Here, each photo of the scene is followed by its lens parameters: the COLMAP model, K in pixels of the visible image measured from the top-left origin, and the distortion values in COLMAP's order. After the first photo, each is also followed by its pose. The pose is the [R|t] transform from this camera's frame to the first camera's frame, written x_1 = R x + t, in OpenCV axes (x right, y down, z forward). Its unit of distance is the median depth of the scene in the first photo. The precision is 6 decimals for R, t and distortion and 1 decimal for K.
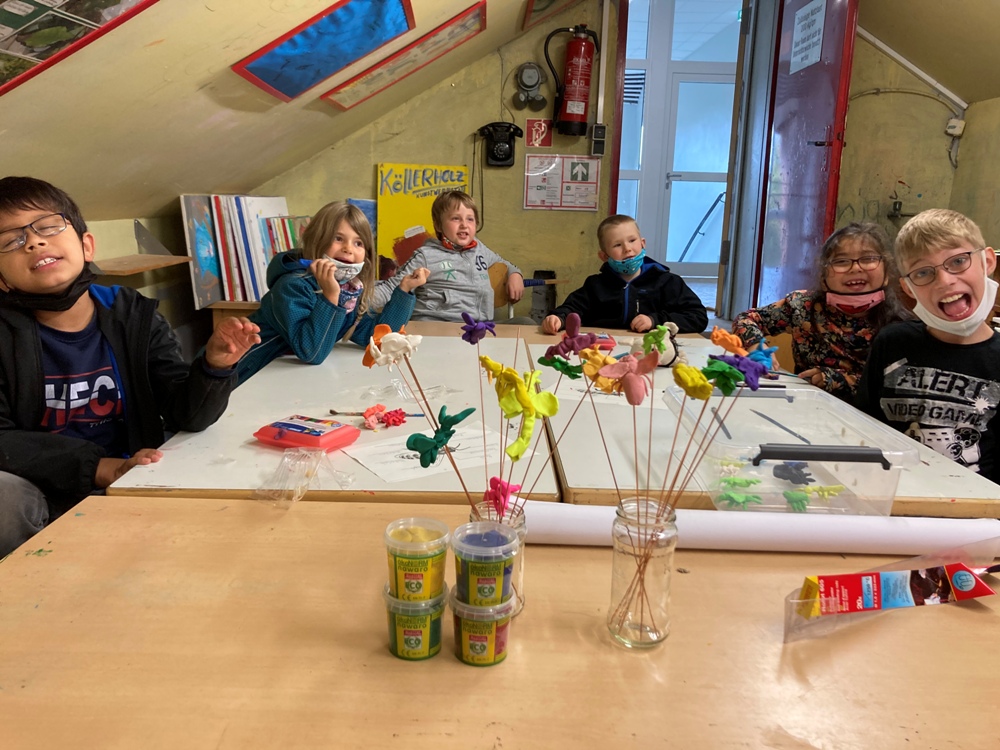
lens RADIAL K [[818.2, 0, 496.4], [0, 818.2, 373.5], [0, 0, 1]] dist [0.003618, -0.000795]
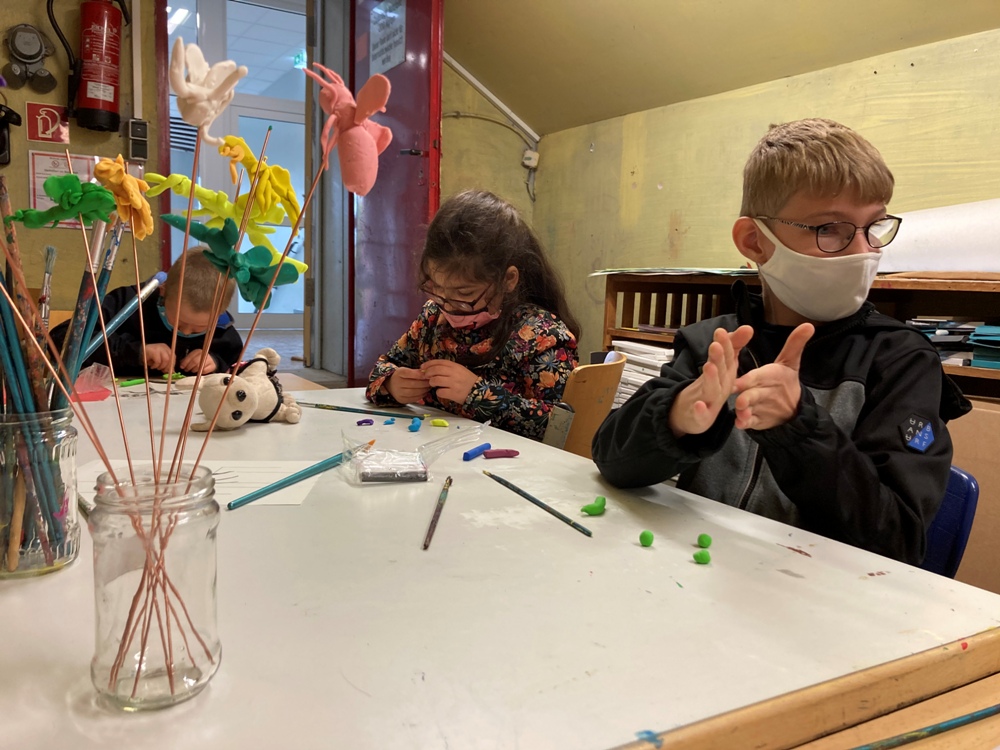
lens RADIAL K [[818.2, 0, 494.7], [0, 818.2, 372.8], [0, 0, 1]] dist [0.003618, -0.000795]
pose [[0.873981, -0.060271, 0.482207, 0.034702], [0.096865, 0.993973, -0.051328, 0.001253], [-0.476208, 0.091569, 0.874552, 0.198736]]
